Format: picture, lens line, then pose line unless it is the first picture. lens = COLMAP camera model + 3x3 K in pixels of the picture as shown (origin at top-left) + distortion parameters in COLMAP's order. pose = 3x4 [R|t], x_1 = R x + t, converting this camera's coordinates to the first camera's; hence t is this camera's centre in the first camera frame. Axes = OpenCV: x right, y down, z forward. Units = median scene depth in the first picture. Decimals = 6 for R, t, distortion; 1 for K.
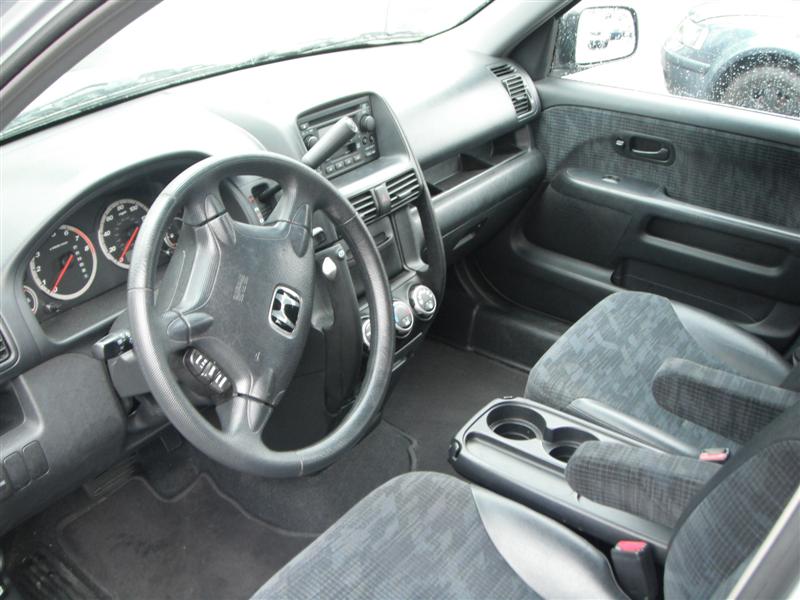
lens RADIAL K [[877.4, 0, 400.0], [0, 877.4, 300.0], [0, 0, 1]] dist [-0.282305, 0.204881]
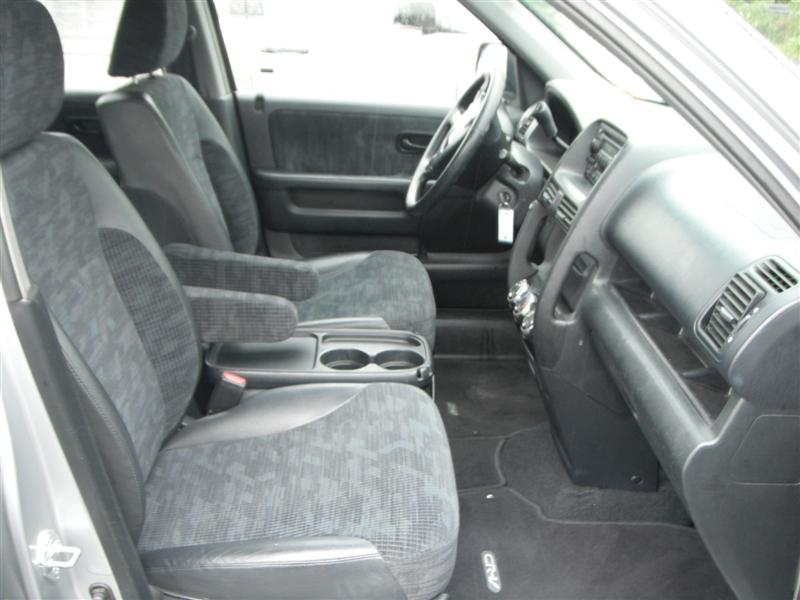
lens RADIAL K [[877.4, 0, 400.0], [0, 877.4, 300.0], [0, 0, 1]] dist [-0.282305, 0.204881]
pose [[-0.795349, 0.170497, -0.581680, 1.004980], [-0.330807, 0.682027, 0.652232, -0.855198], [0.507925, 0.711175, -0.486048, 1.886007]]
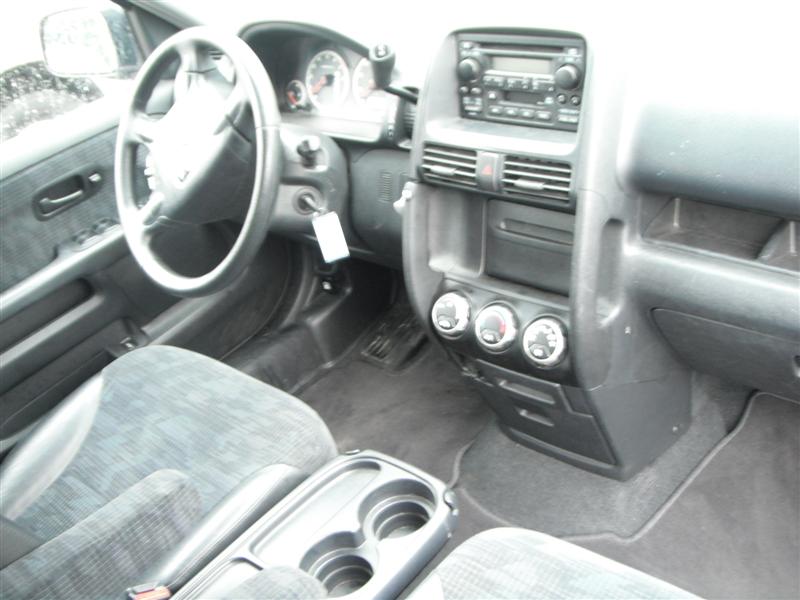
lens RADIAL K [[877.4, 0, 400.0], [0, 877.4, 300.0], [0, 0, 1]] dist [-0.282305, 0.204881]
pose [[-0.129055, 0.527358, -0.839785, 0.827882], [-0.270522, 0.796022, 0.541449, -0.504919], [0.954024, 0.297057, 0.039932, 1.148730]]
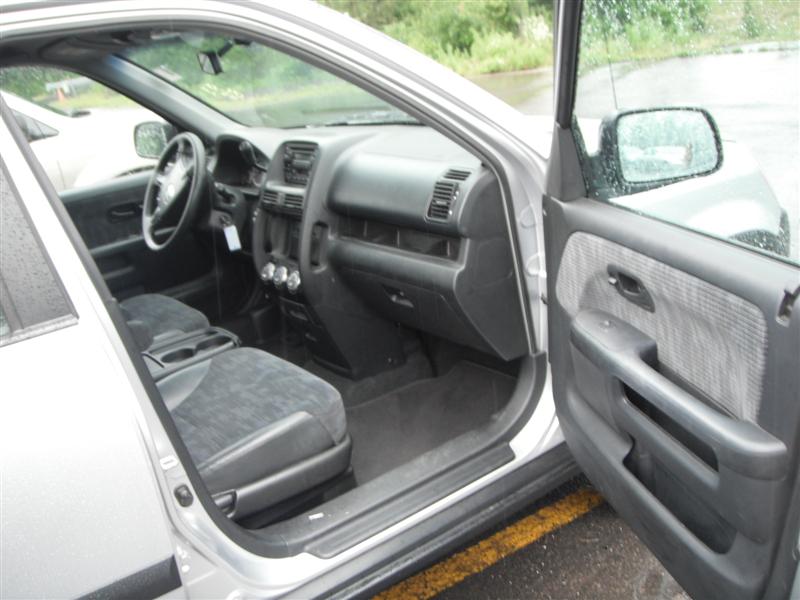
lens RADIAL K [[877.4, 0, 400.0], [0, 877.4, 300.0], [0, 0, 1]] dist [-0.282305, 0.204881]
pose [[-0.321558, 0.330442, -0.887361, 1.800610], [-0.316062, 0.845928, 0.429546, -0.924449], [0.892583, 0.418585, -0.167575, 1.931085]]
